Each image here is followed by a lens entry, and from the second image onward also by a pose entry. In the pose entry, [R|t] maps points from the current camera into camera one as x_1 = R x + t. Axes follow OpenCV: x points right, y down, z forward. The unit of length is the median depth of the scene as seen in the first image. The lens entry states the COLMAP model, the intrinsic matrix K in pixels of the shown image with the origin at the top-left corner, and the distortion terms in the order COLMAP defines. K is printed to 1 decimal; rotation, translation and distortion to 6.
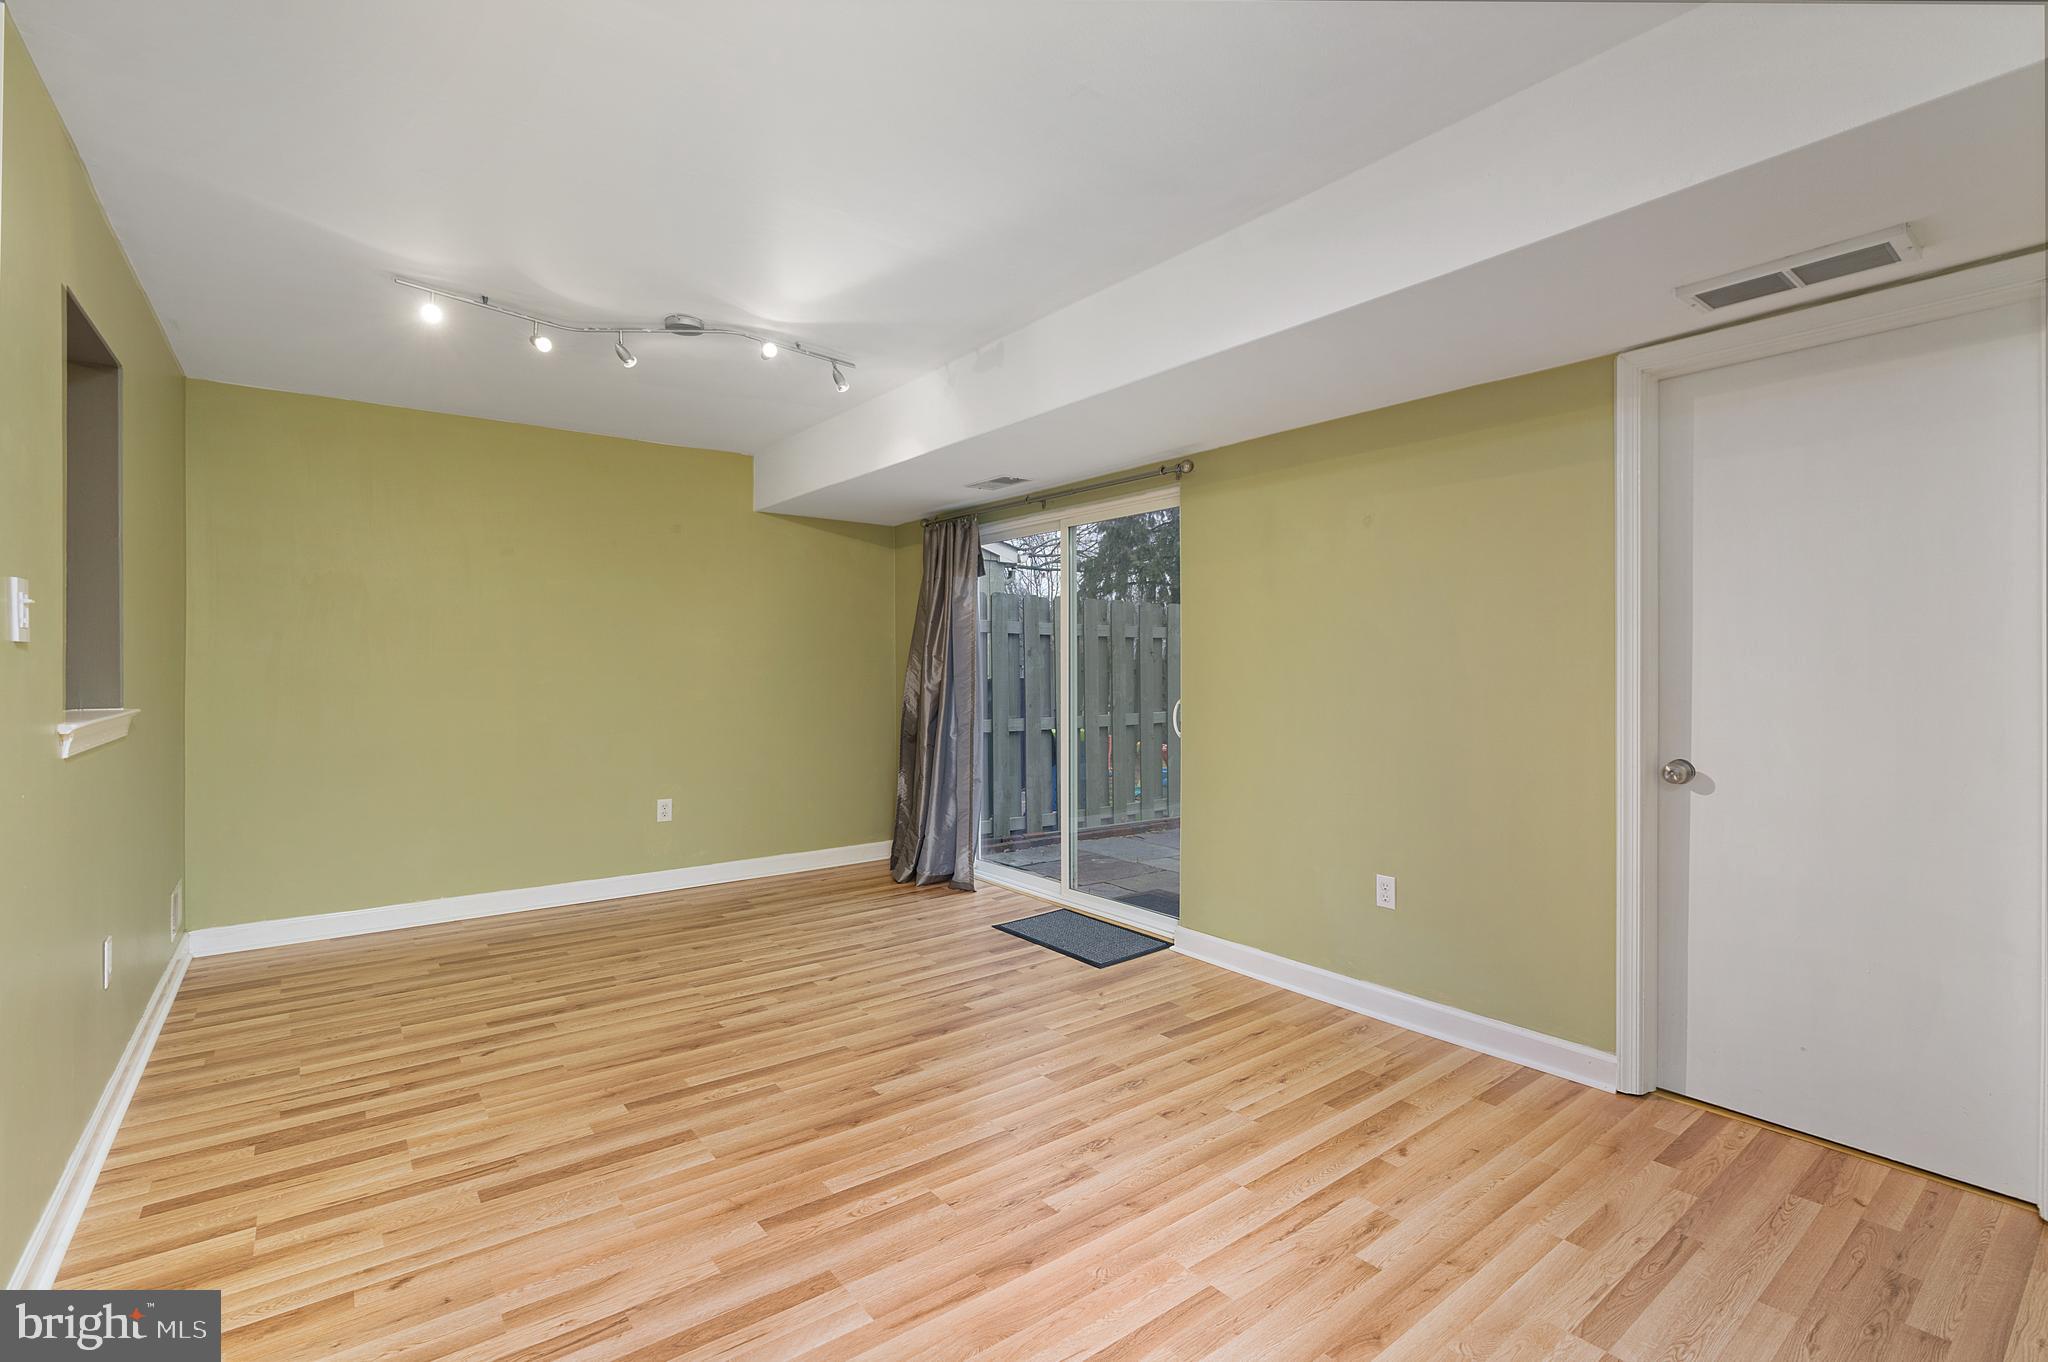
lens RADIAL K [[933.0, 0, 1022.7], [0, 933.0, 667.4], [0, 0, 1]] dist [-0.008601, 0.002436]
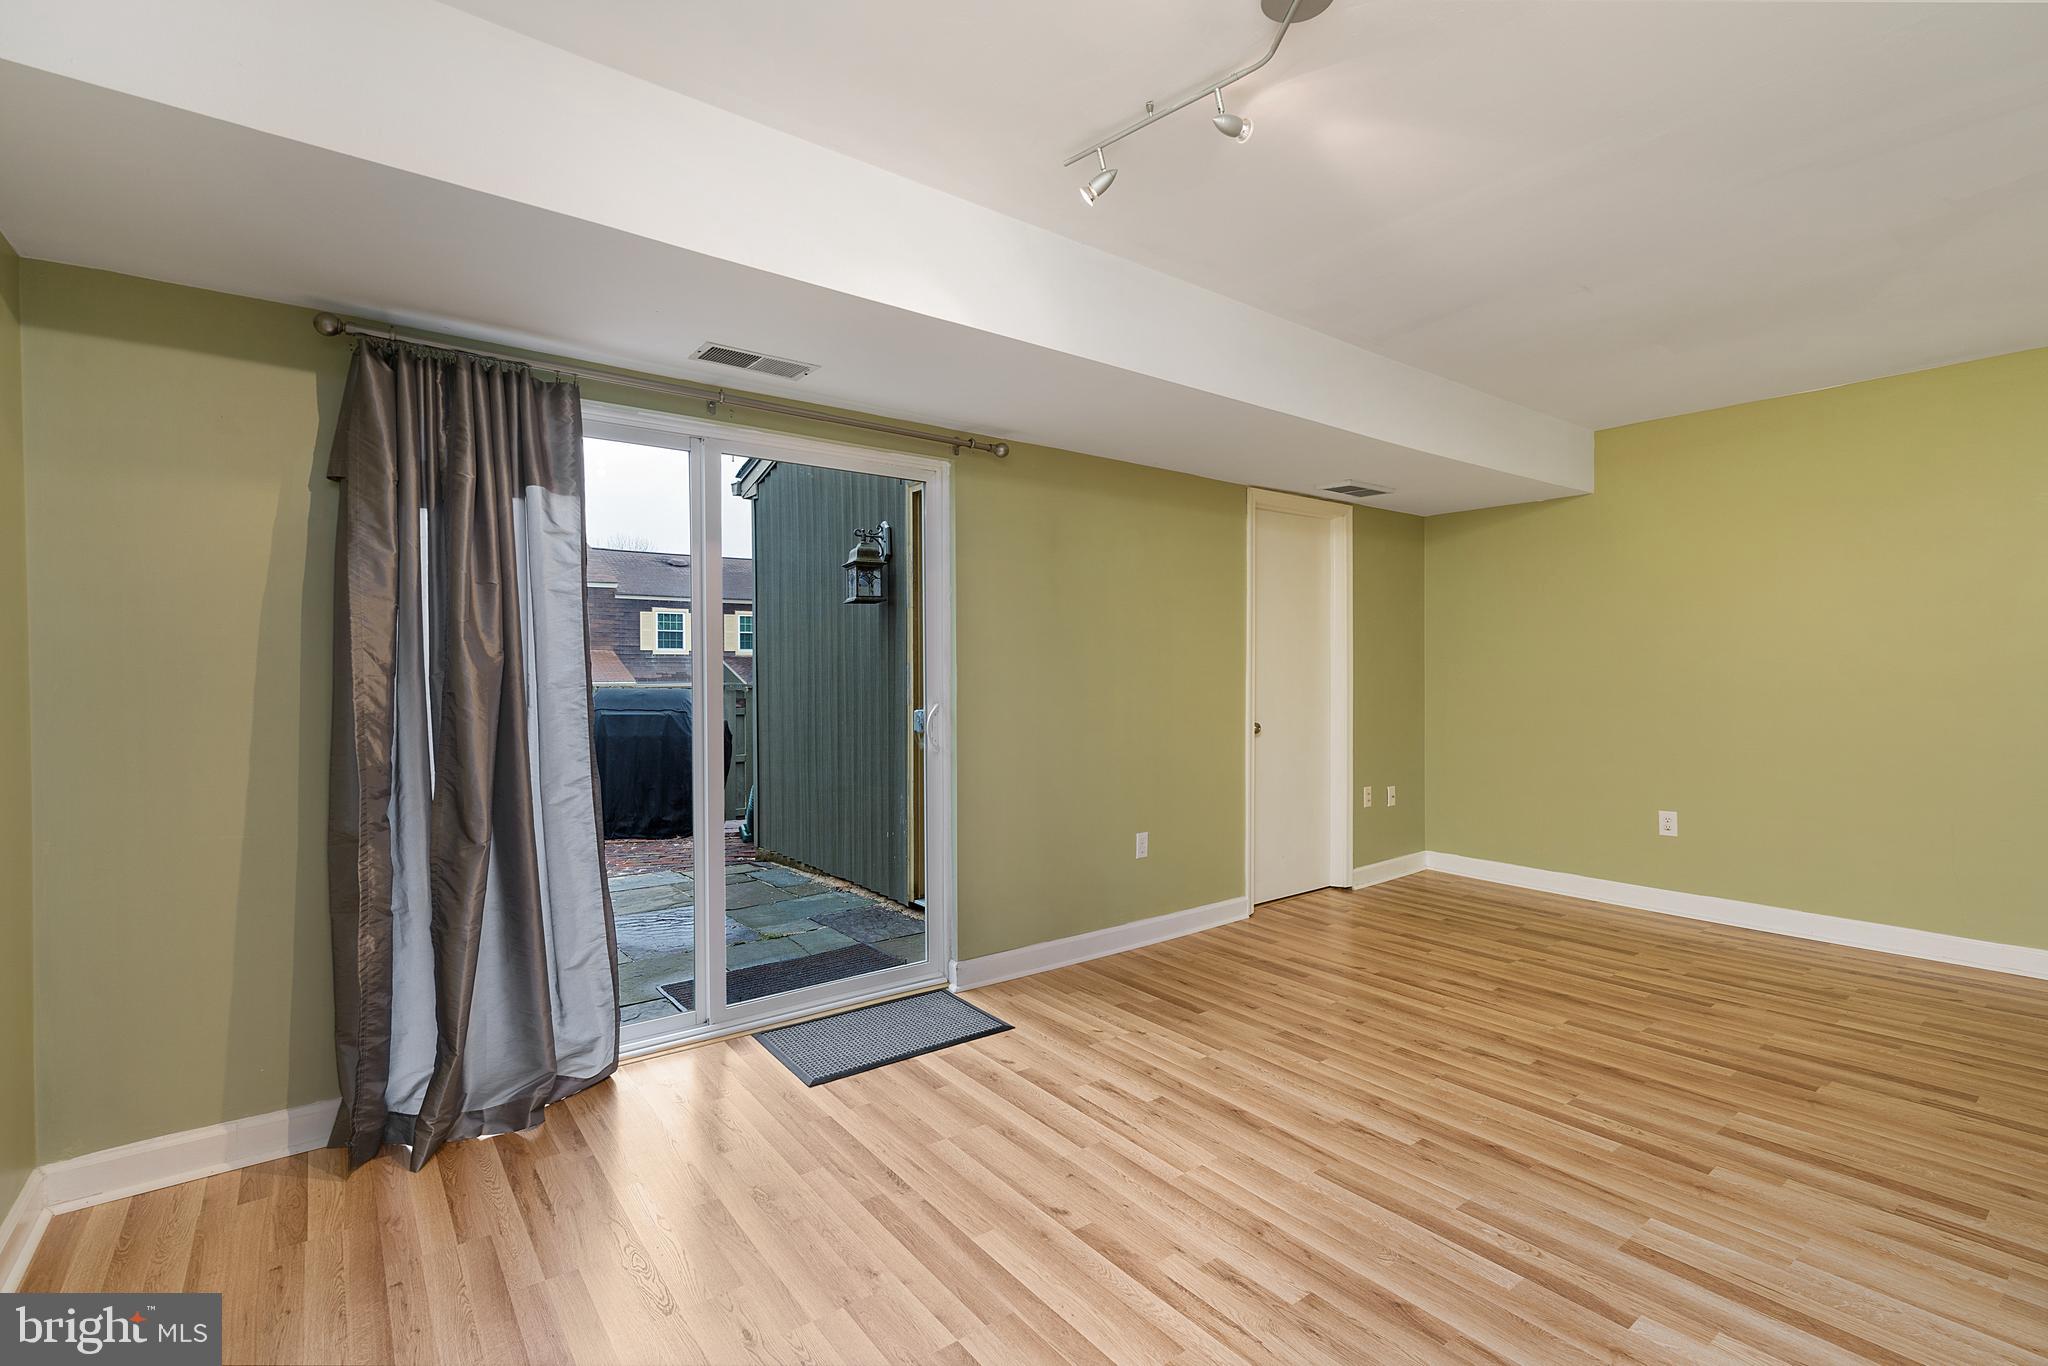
lens RADIAL K [[933.0, 0, 1023.1], [0, 933.0, 673.2], [0, 0, 1]] dist [-0.008601, 0.002436]
pose [[-0.008992, -0.001435, 0.999959, -1.011190], [0.001142, 0.999998, 0.001445, 0.004605], [-0.999959, 0.001155, -0.008991, 1.341850]]
